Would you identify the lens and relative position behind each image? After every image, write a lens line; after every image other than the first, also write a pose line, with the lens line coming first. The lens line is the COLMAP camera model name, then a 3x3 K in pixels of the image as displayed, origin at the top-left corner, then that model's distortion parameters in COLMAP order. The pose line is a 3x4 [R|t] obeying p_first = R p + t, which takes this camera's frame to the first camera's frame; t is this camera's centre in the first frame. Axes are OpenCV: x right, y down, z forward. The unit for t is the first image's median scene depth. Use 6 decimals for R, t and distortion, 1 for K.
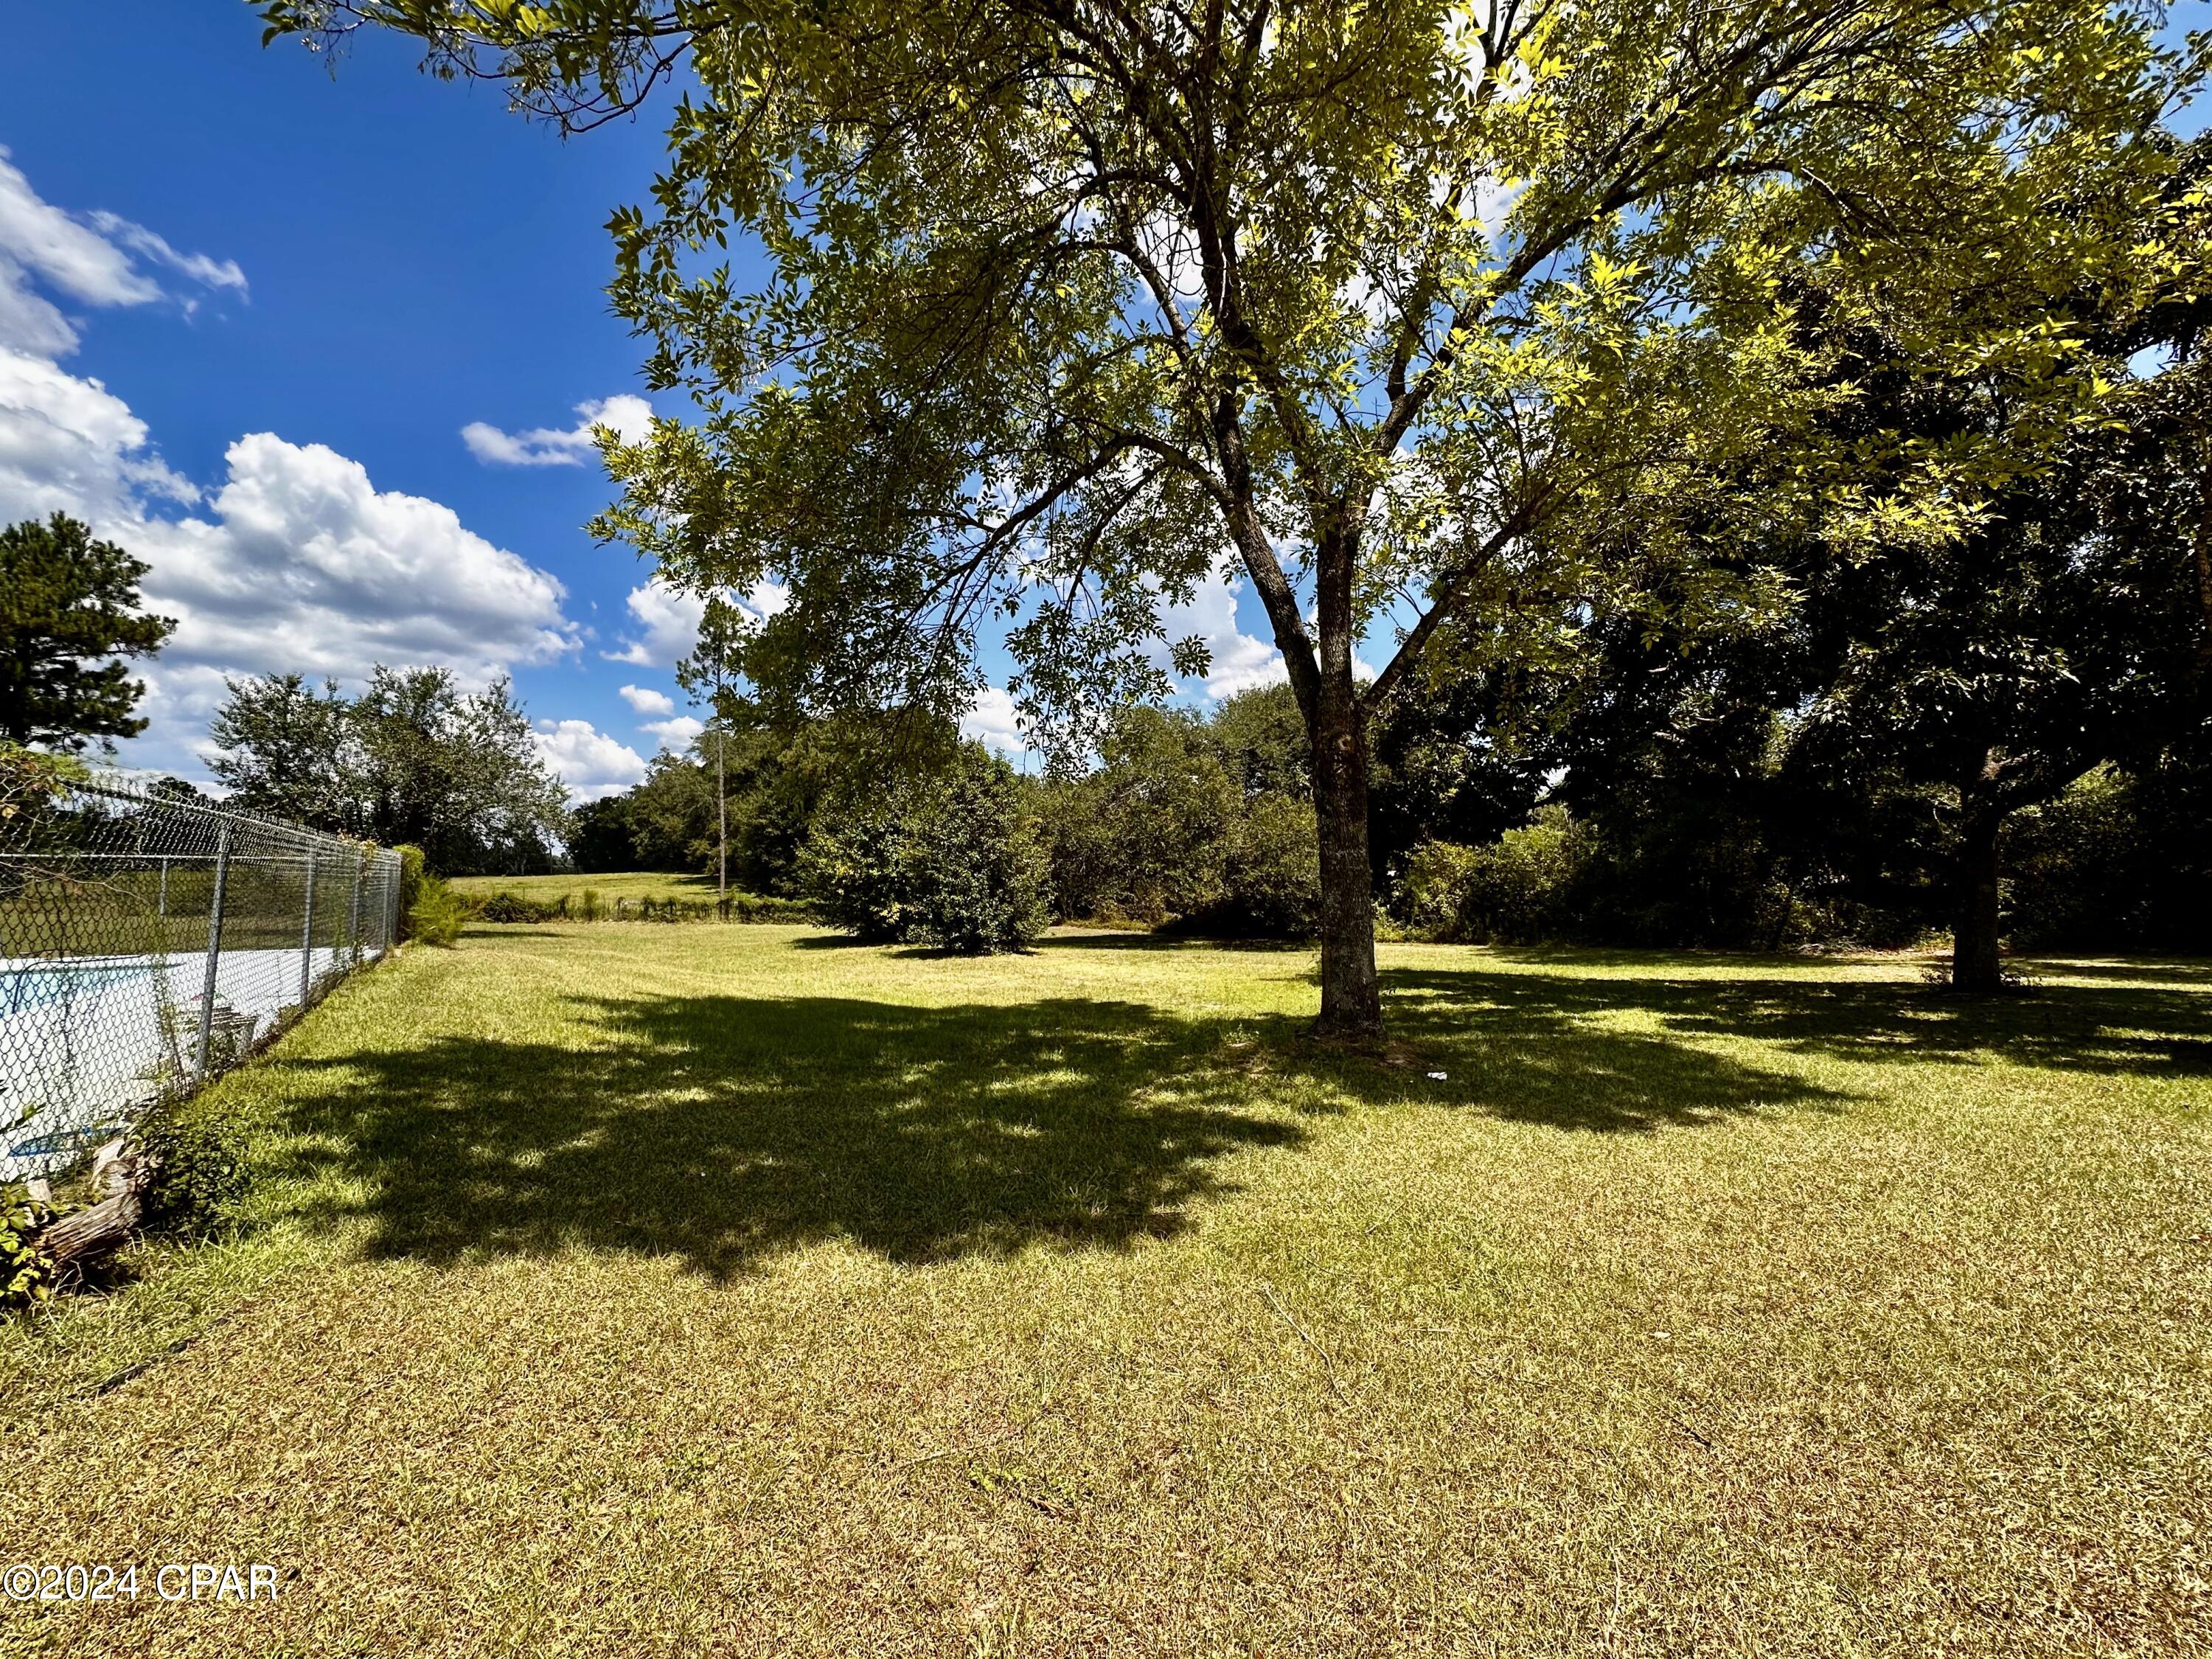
lens RADIAL K [[885.0, 0, 1104.4], [0, 885.0, 830.4], [0, 0, 1]] dist [-0.003410, 0.000825]
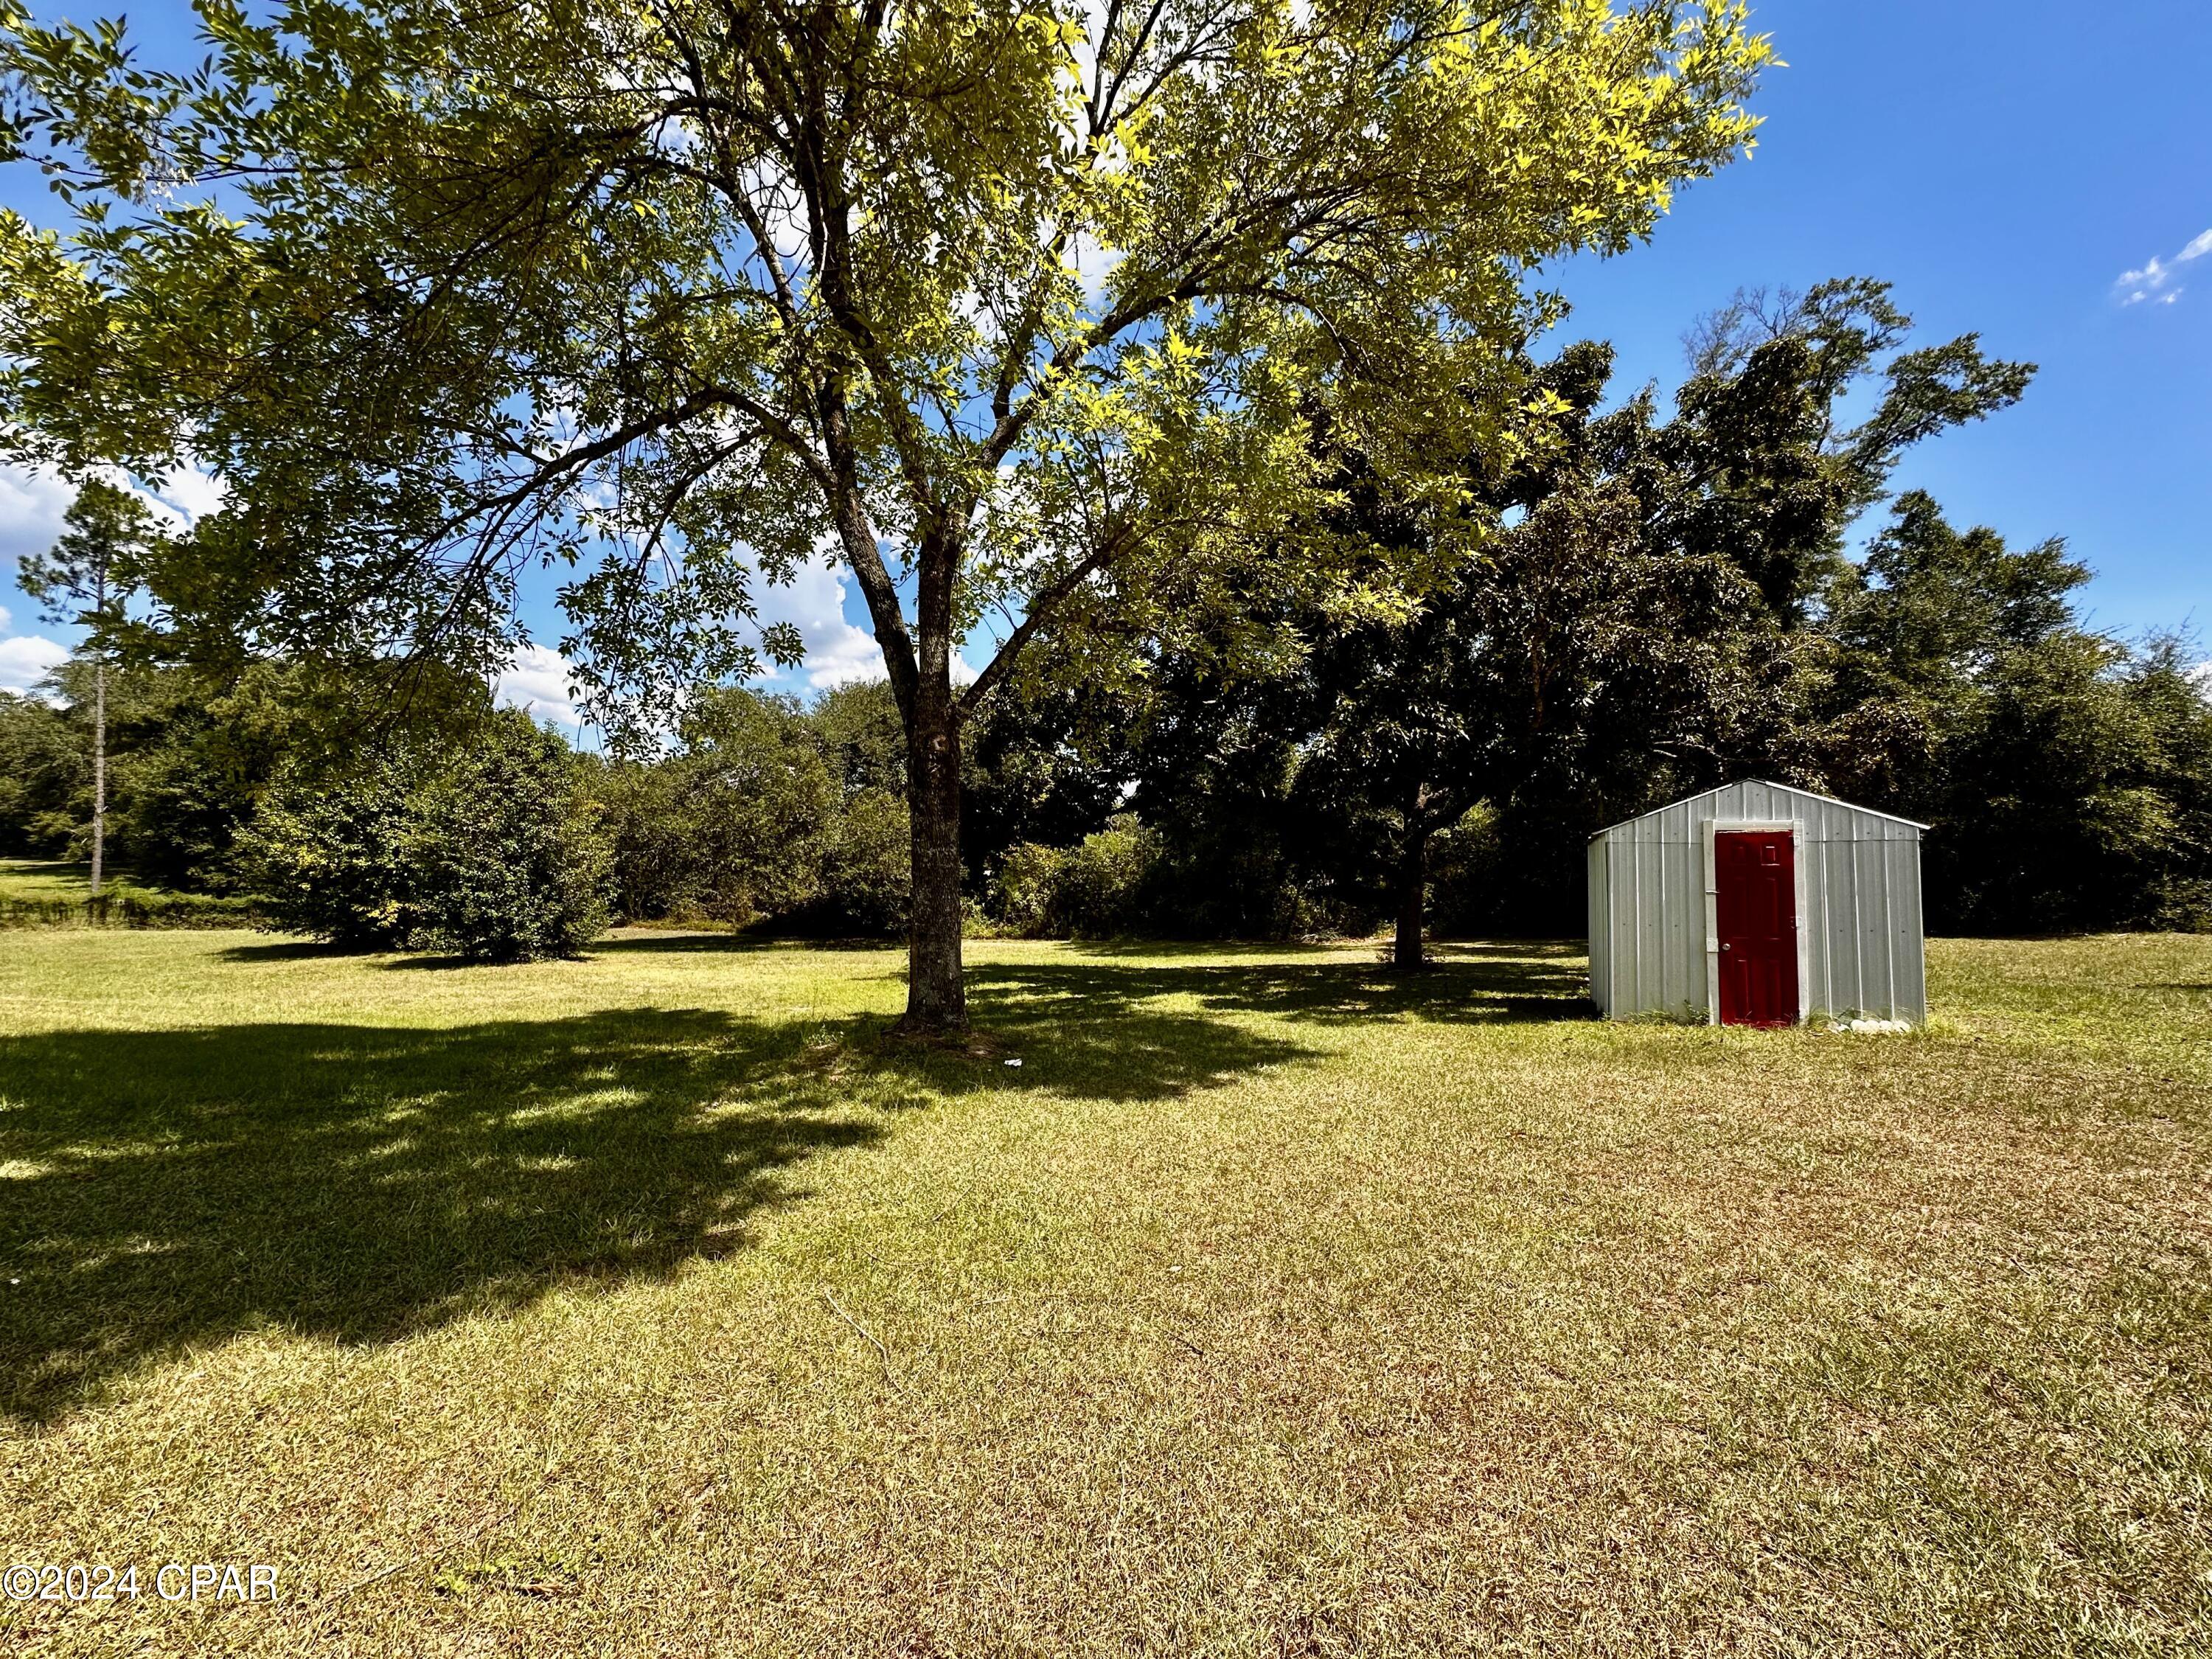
lens RADIAL K [[885.0, 0, 1103.7], [0, 885.0, 832.2], [0, 0, 1]] dist [-0.003410, 0.000825]
pose [[0.903640, 0.033085, 0.427014, 0.009381], [-0.034728, 0.999389, -0.003942, 0.000842], [-0.426884, -0.011267, 0.904236, -0.003547]]
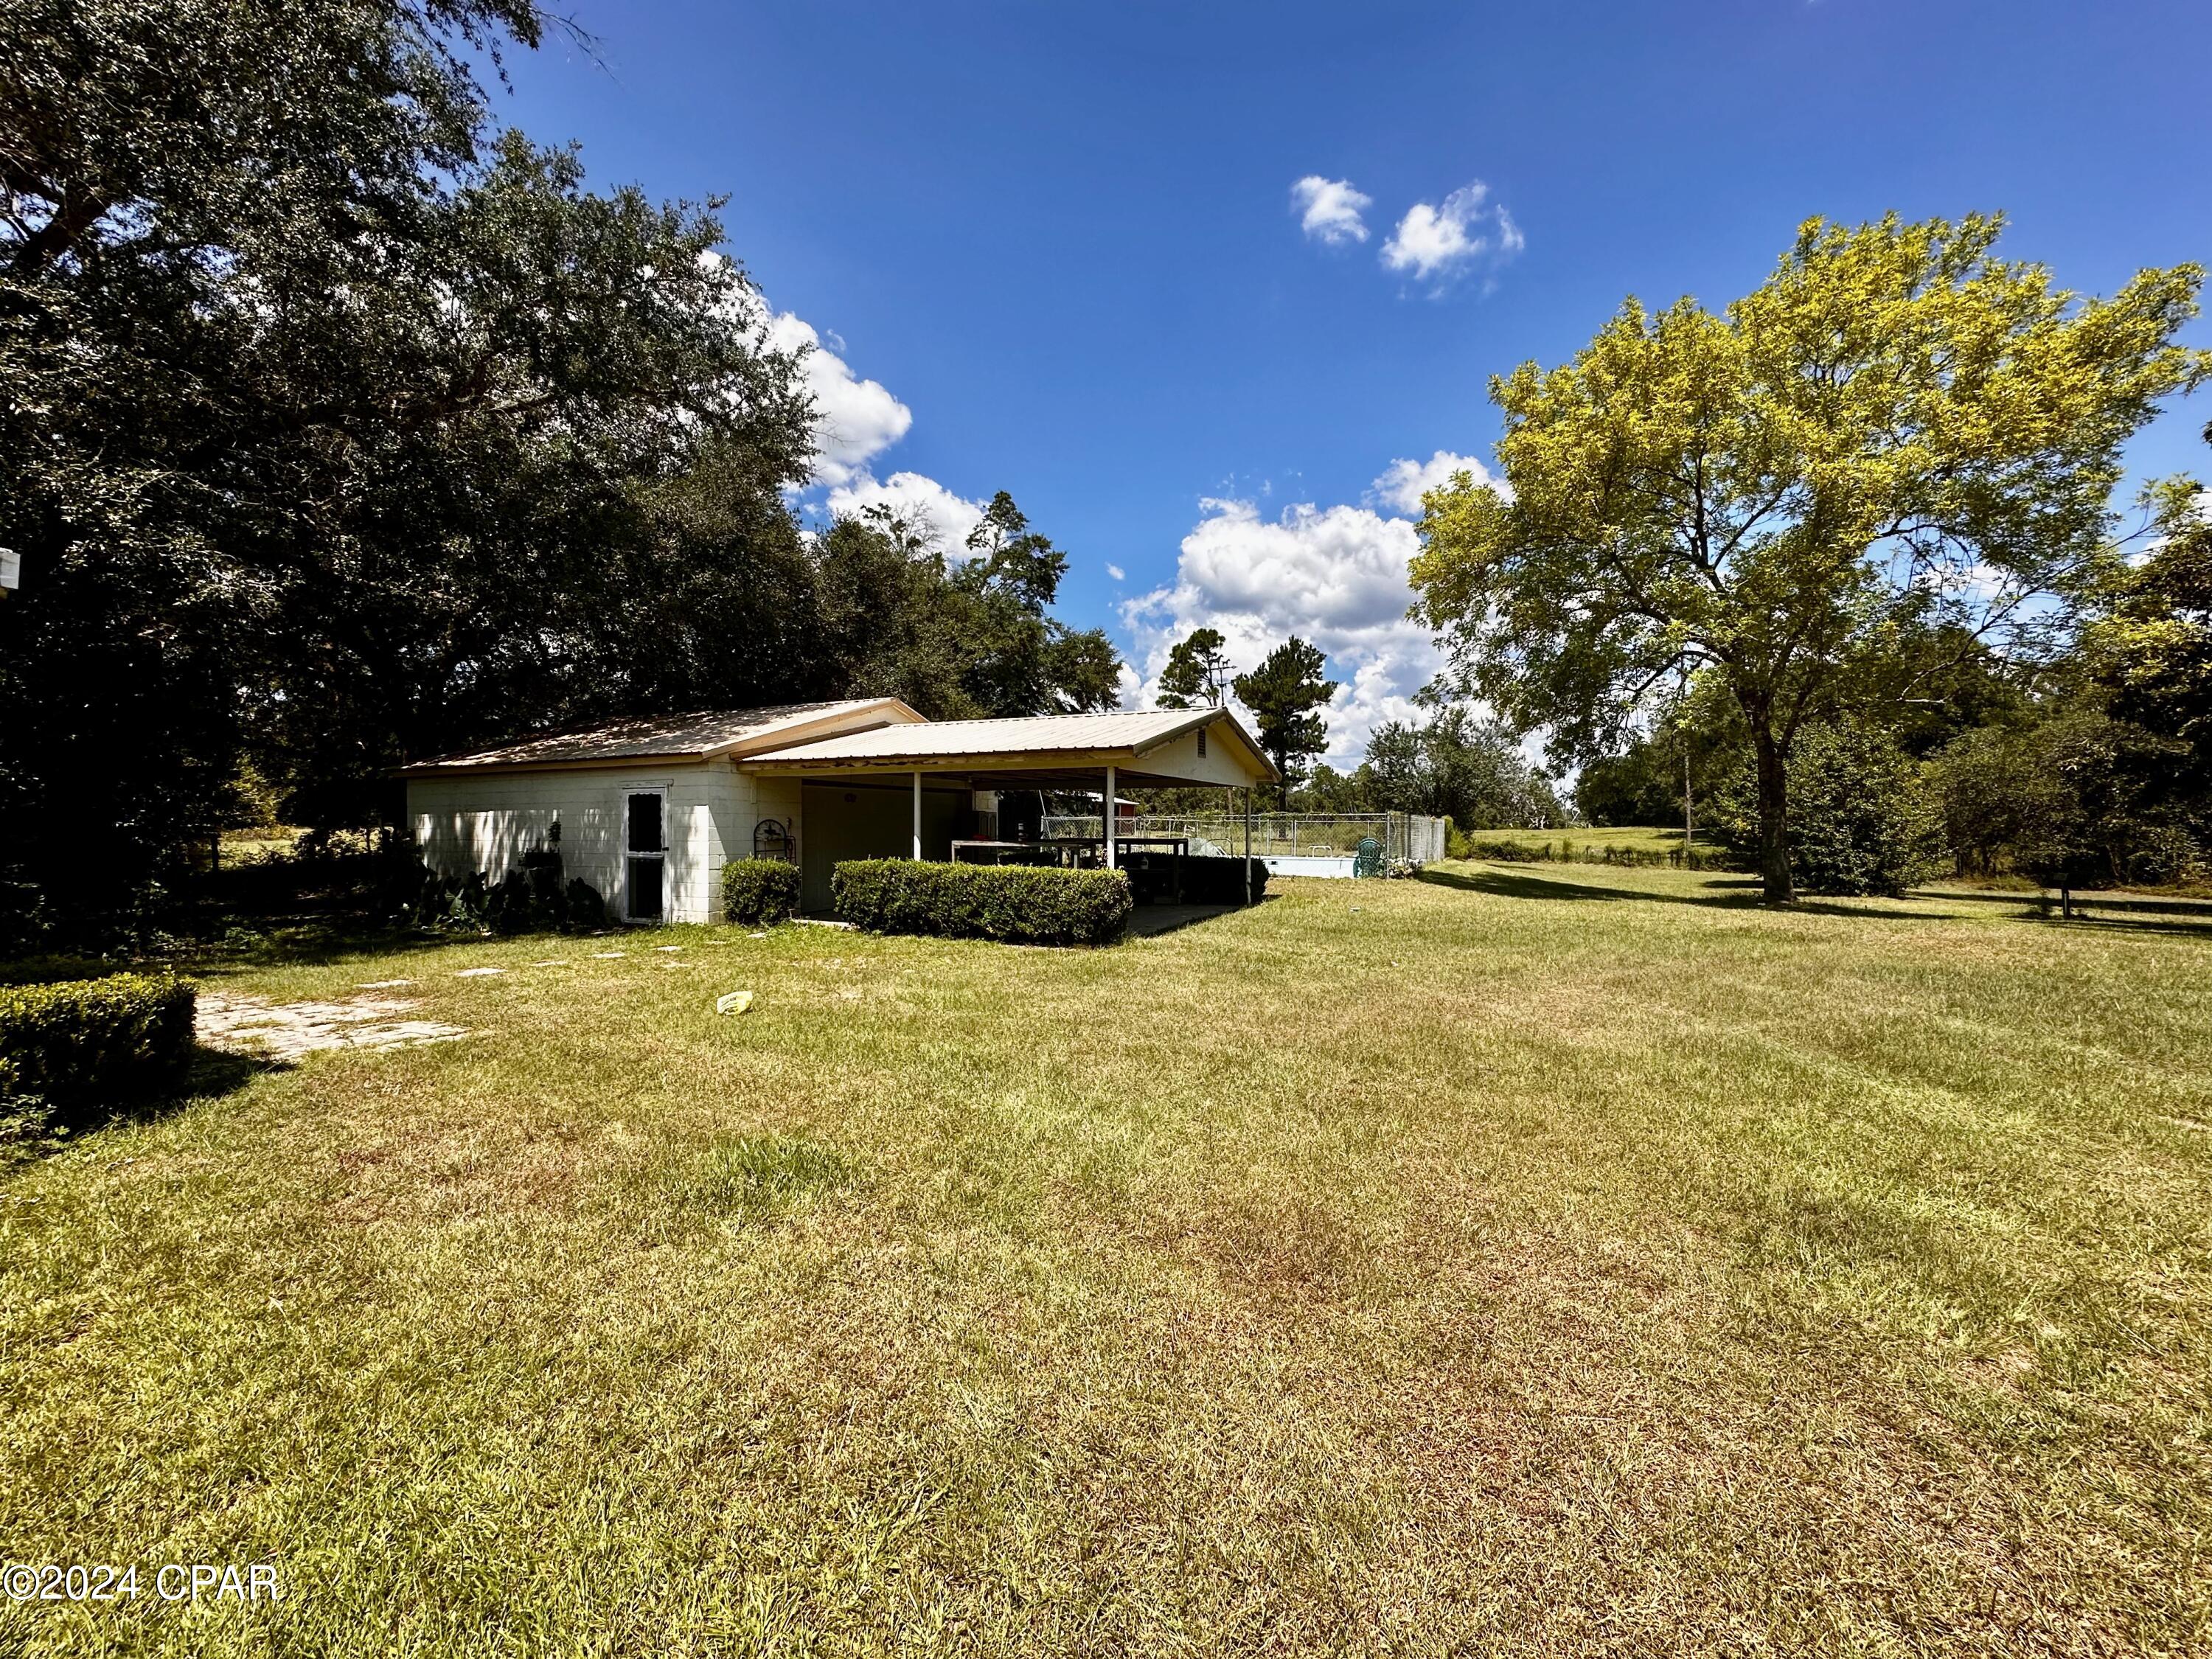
lens RADIAL K [[885.0, 0, 1107.2], [0, 885.0, 836.9], [0, 0, 1]] dist [-0.003410, 0.000825]
pose [[0.501006, 0.010137, -0.865384, 1.096005], [0.040700, 0.998549, 0.035260, -0.065581], [0.864486, -0.052887, 0.499866, -1.319468]]
